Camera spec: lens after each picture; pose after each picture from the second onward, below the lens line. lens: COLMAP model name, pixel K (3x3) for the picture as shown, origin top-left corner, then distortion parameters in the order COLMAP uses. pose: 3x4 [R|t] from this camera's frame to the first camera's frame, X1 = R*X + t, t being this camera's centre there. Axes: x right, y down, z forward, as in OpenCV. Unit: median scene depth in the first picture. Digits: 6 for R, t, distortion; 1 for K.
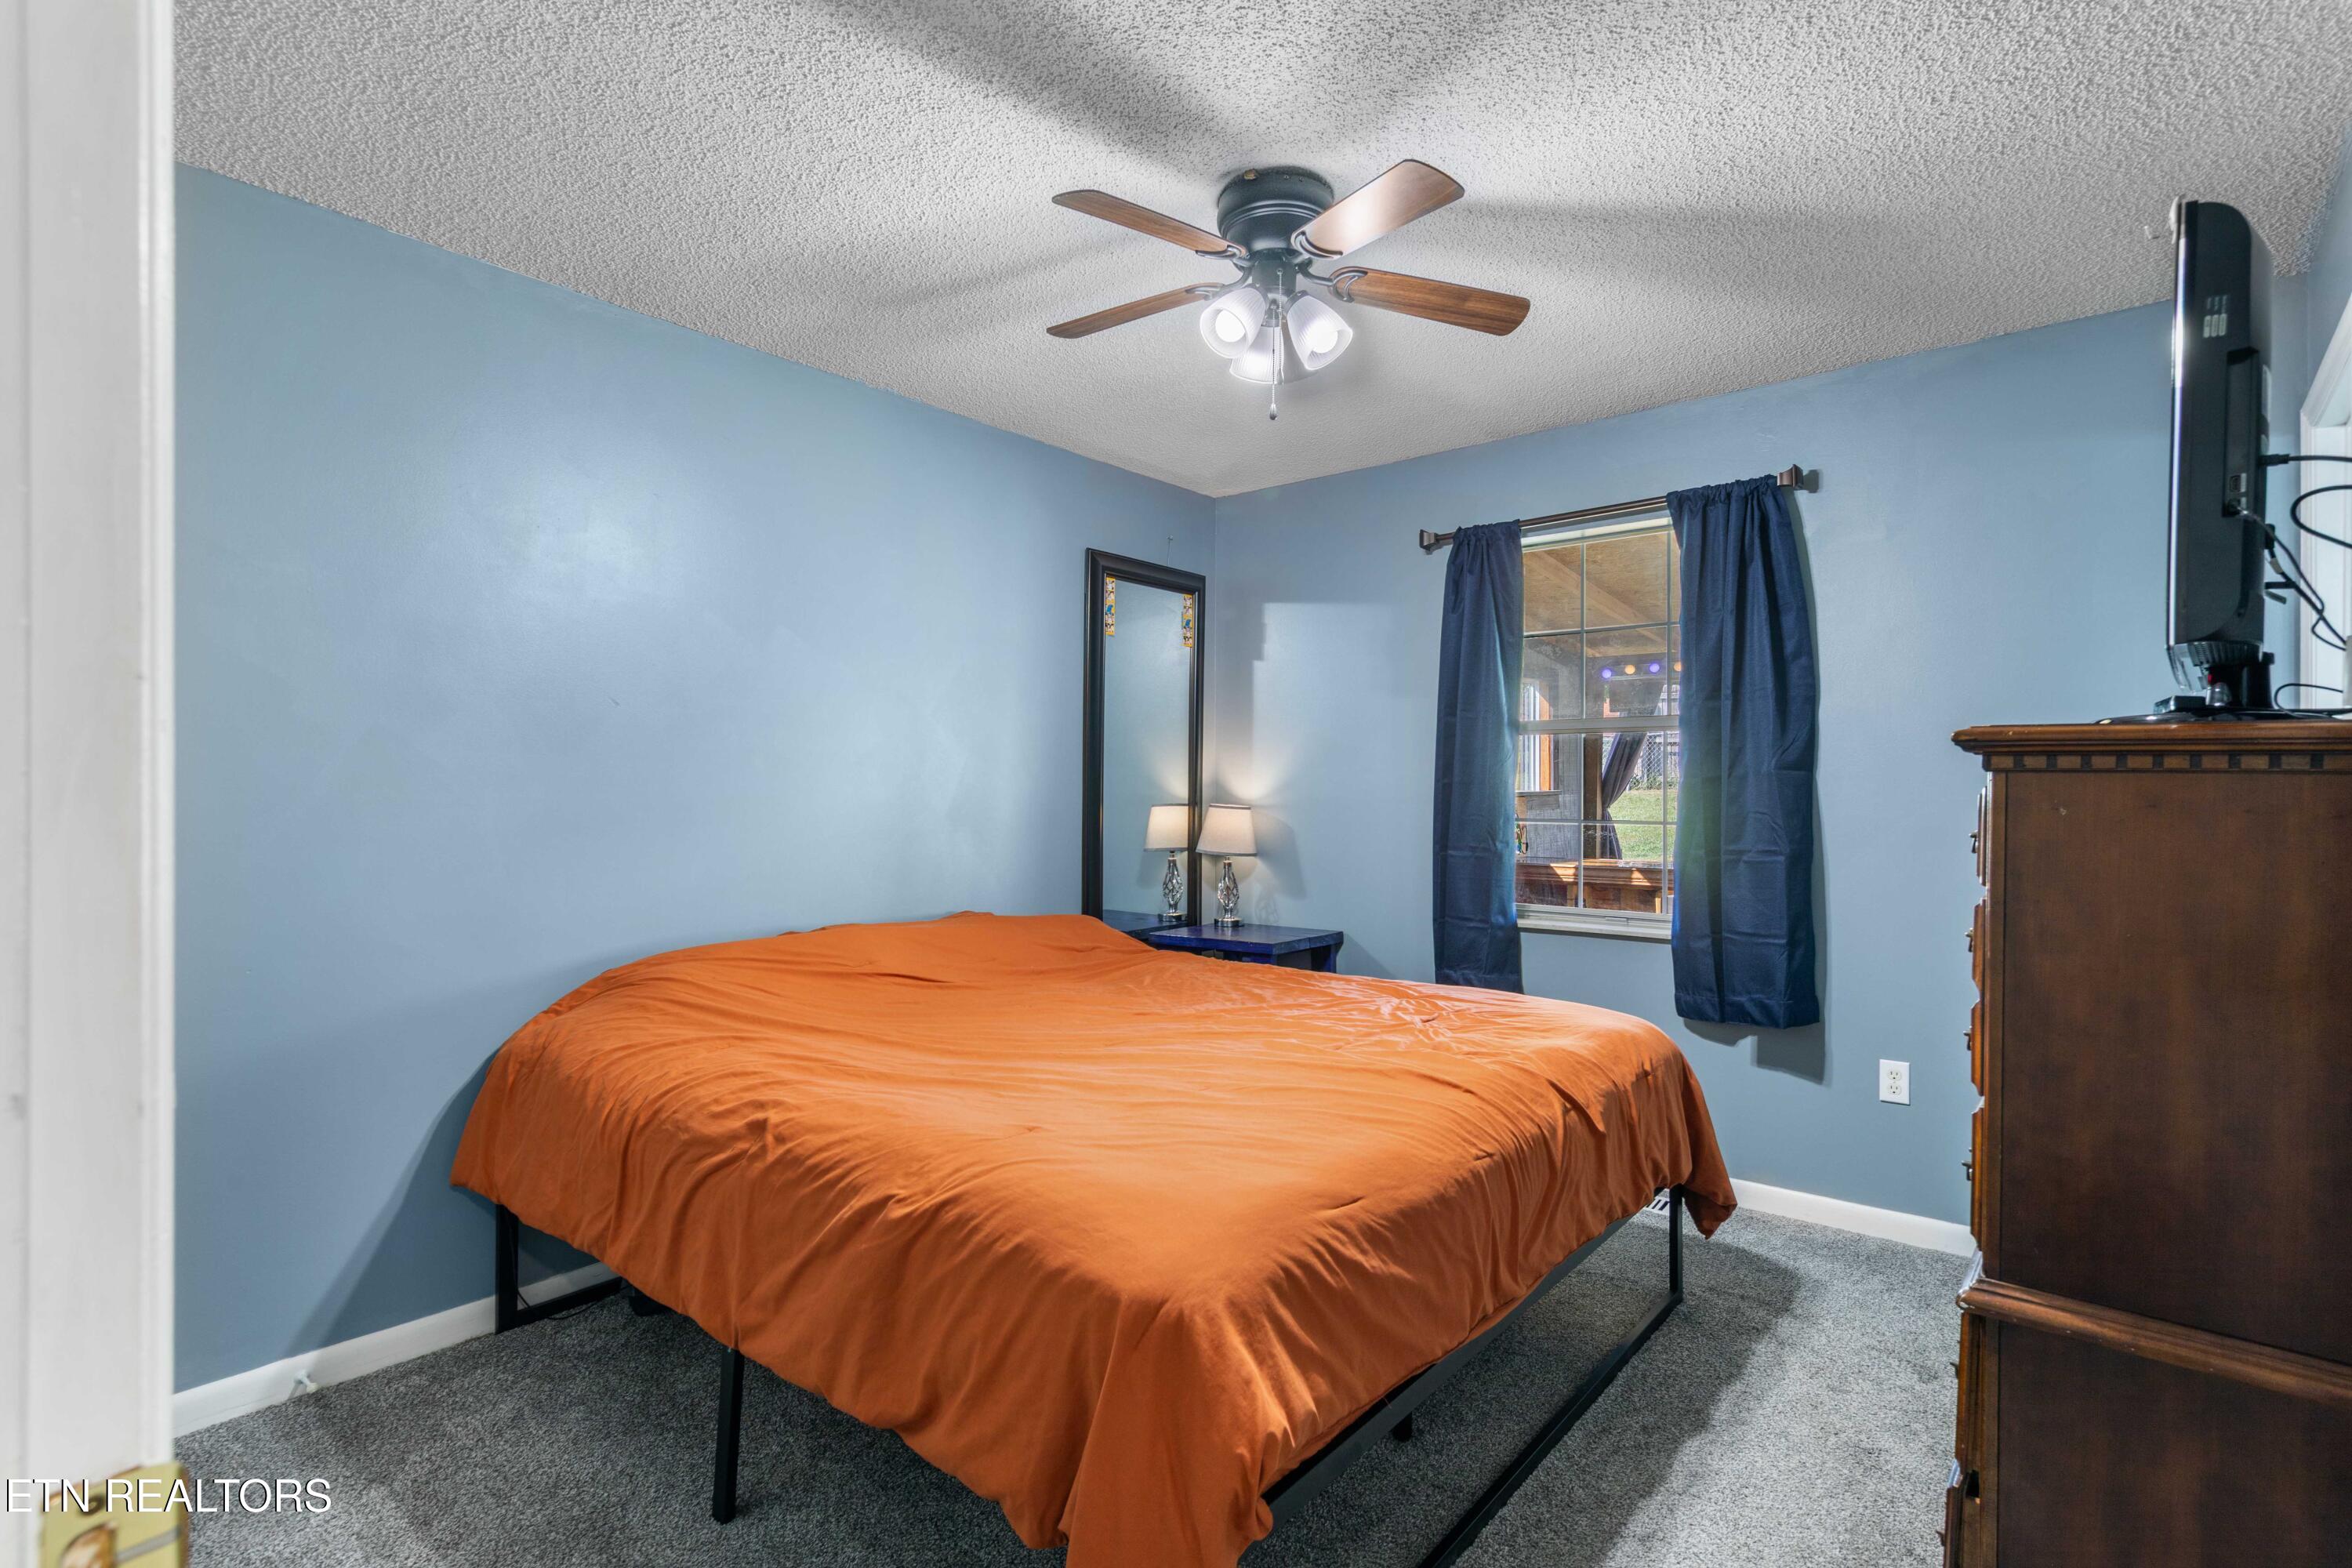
lens RADIAL K [[1151.0, 0, 1176.1], [0, 1151.0, 792.4], [0, 0, 1]] dist [0.000311, -0.000020]
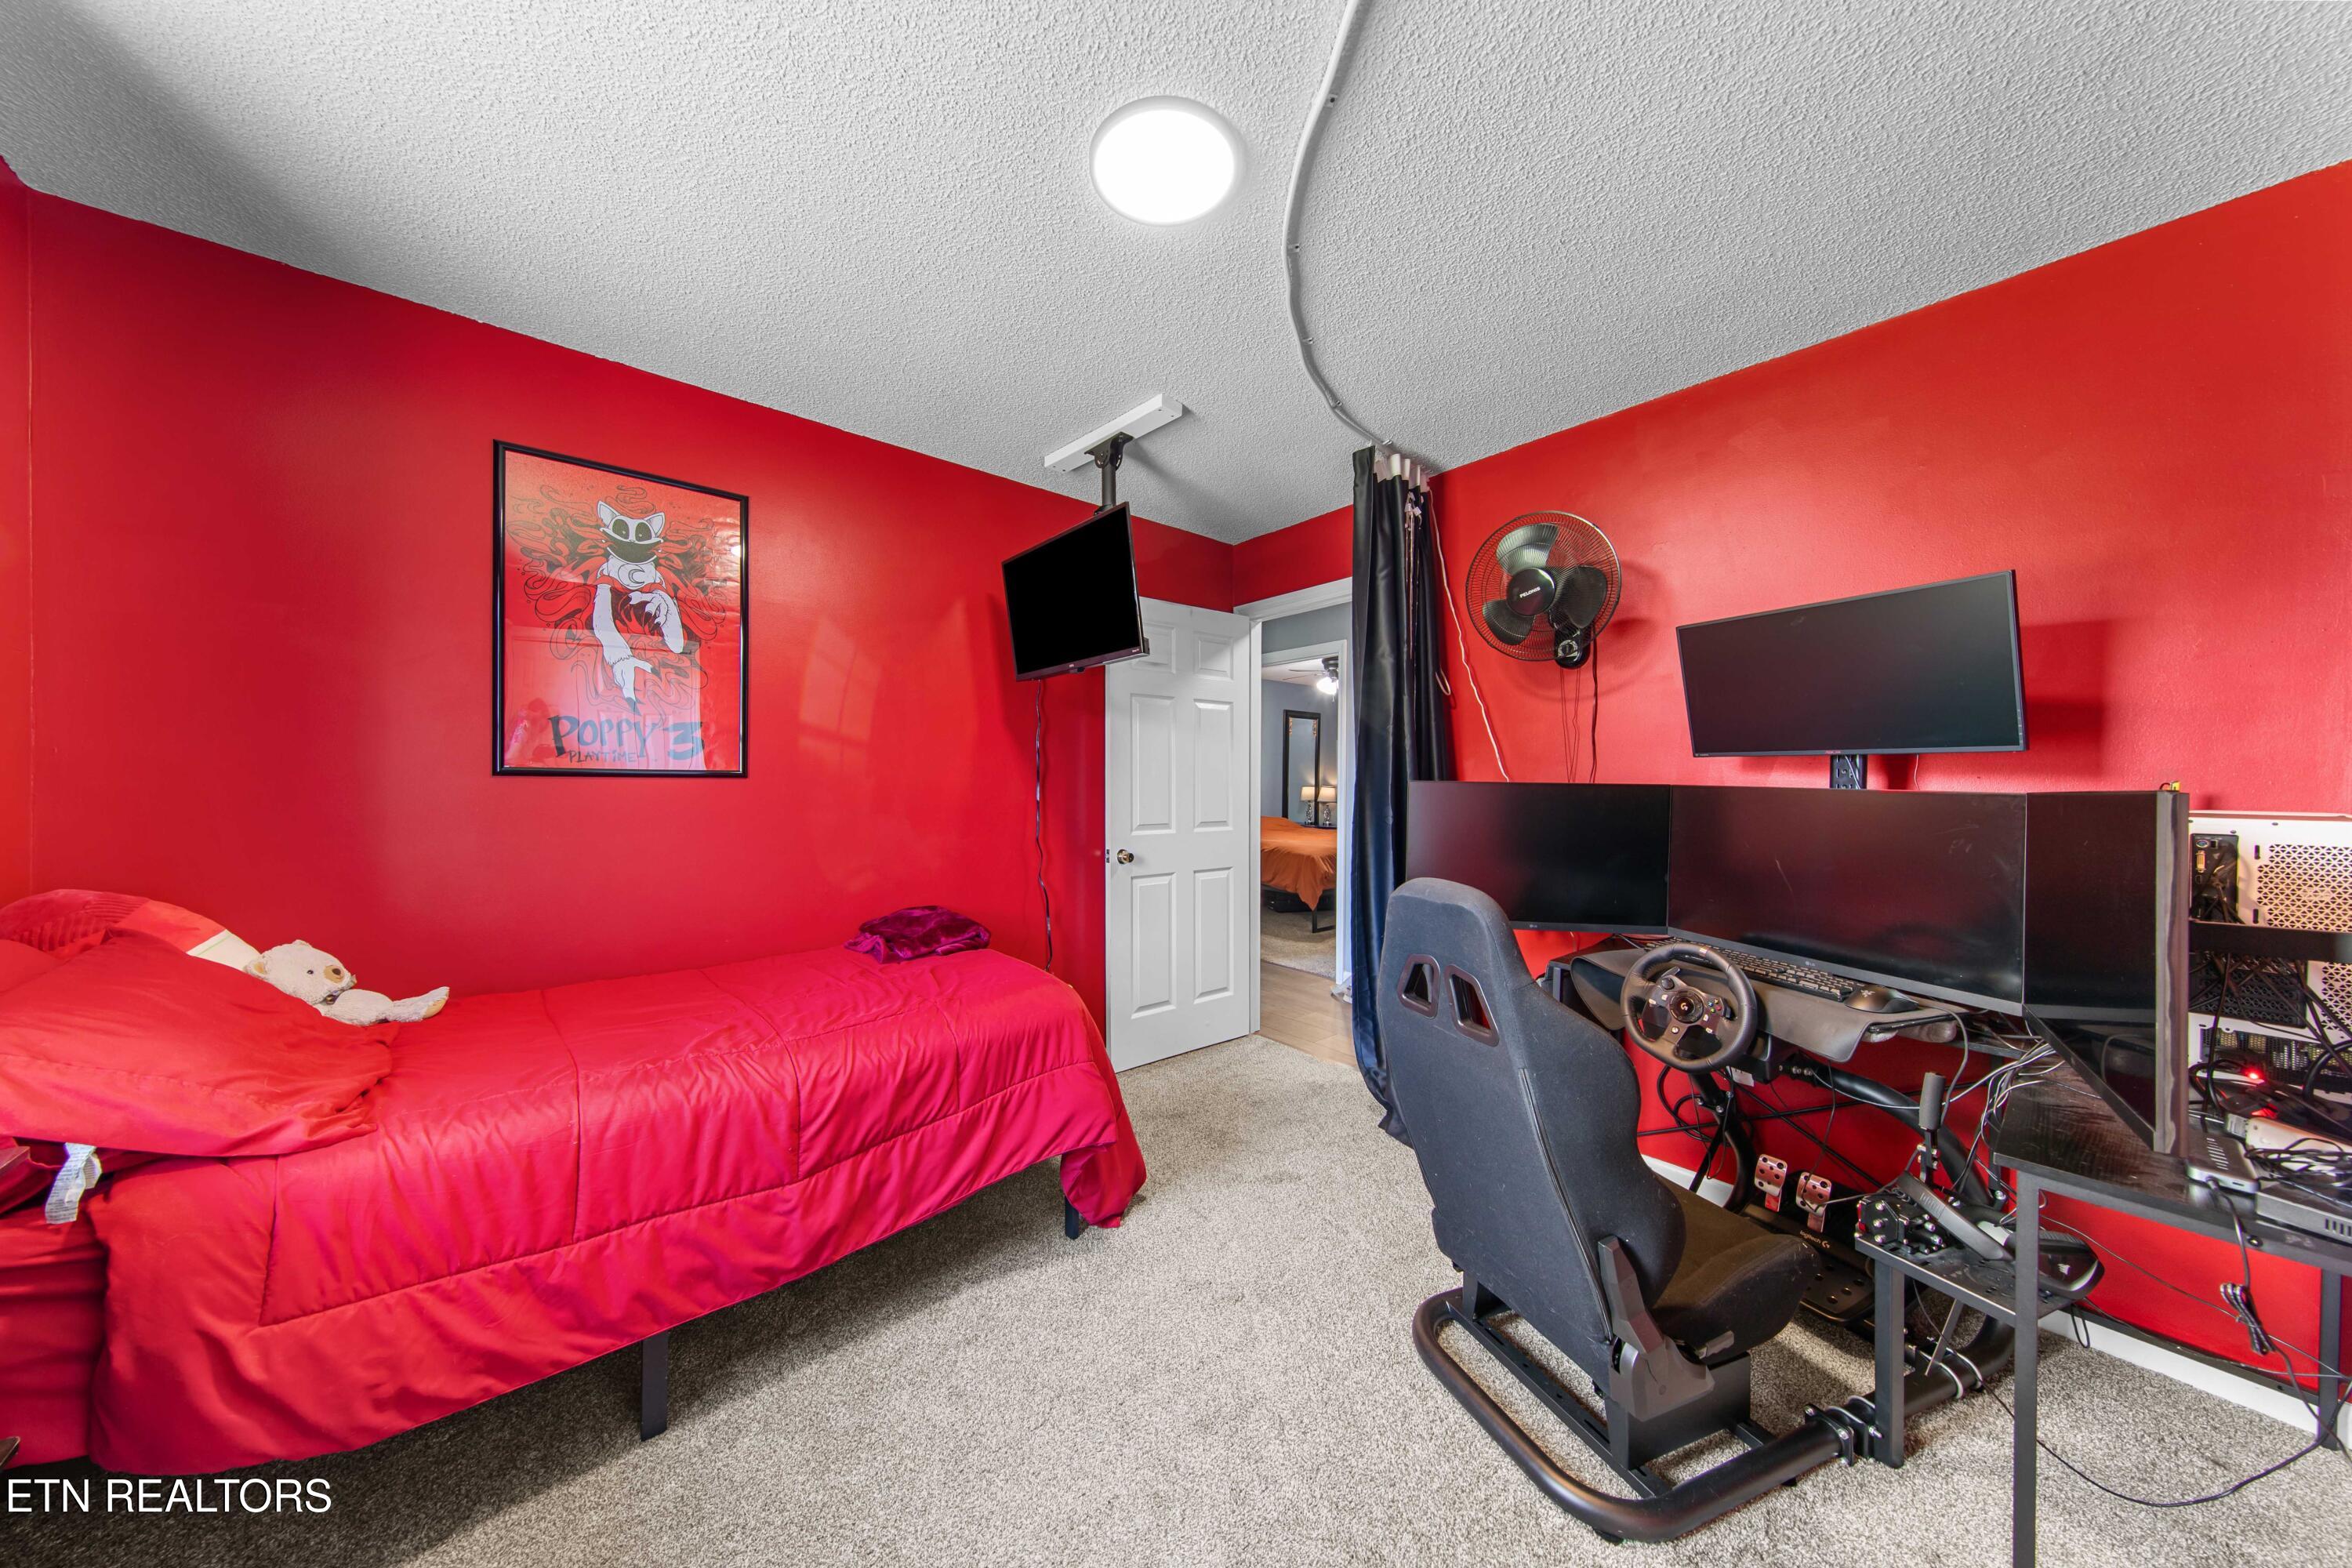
lens RADIAL K [[737.8, 0, 1174.6], [0, 737.8, 785.7], [0, 0, 1]] dist [0.001716, 0.000028]
pose [[0.983505, 0.005075, -0.180812, -0.001982], [-0.005415, 0.999984, -0.001384, 0.016789], [0.180802, 0.002340, 0.983517, -1.231859]]
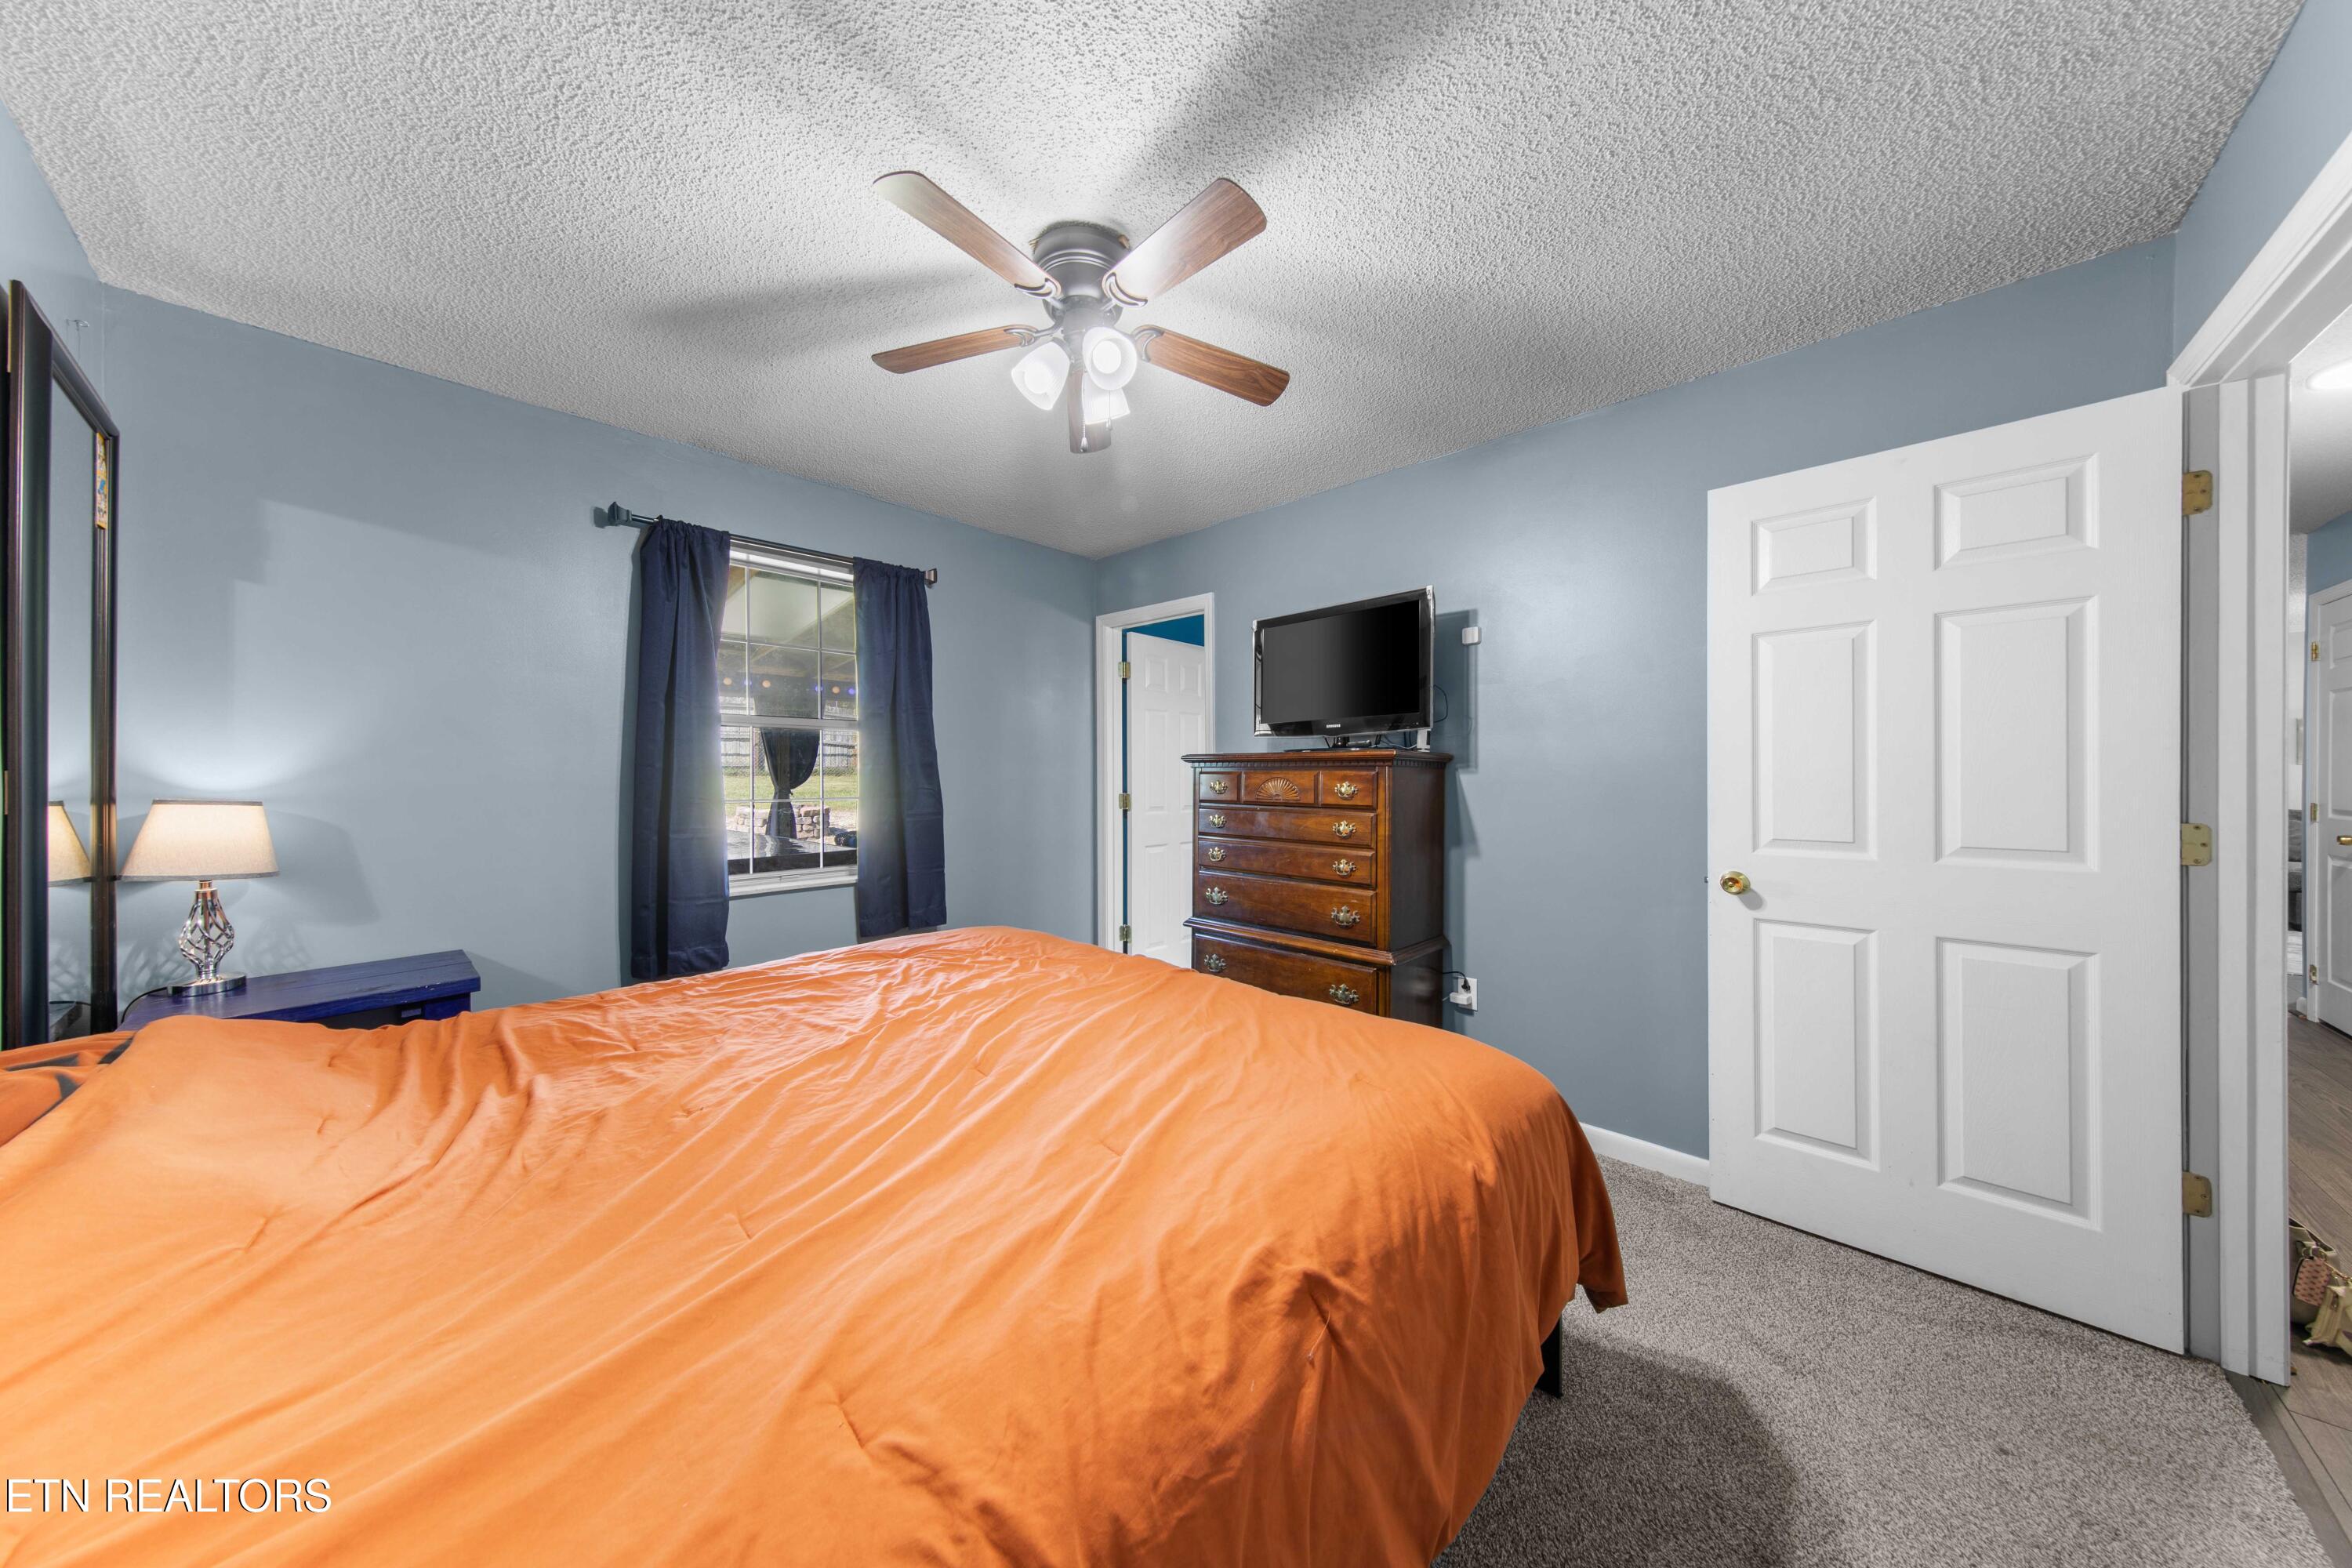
lens RADIAL K [[737.8, 0, 1171.2], [0, 737.8, 772.6], [0, 0, 1]] dist [0.001716, 0.000028]
pose [[0.051348, 0.000888, 0.998680, -0.379467], [0.002799, 0.999996, -0.001033, -0.001521], [-0.998677, 0.002849, 0.051345, 0.511750]]
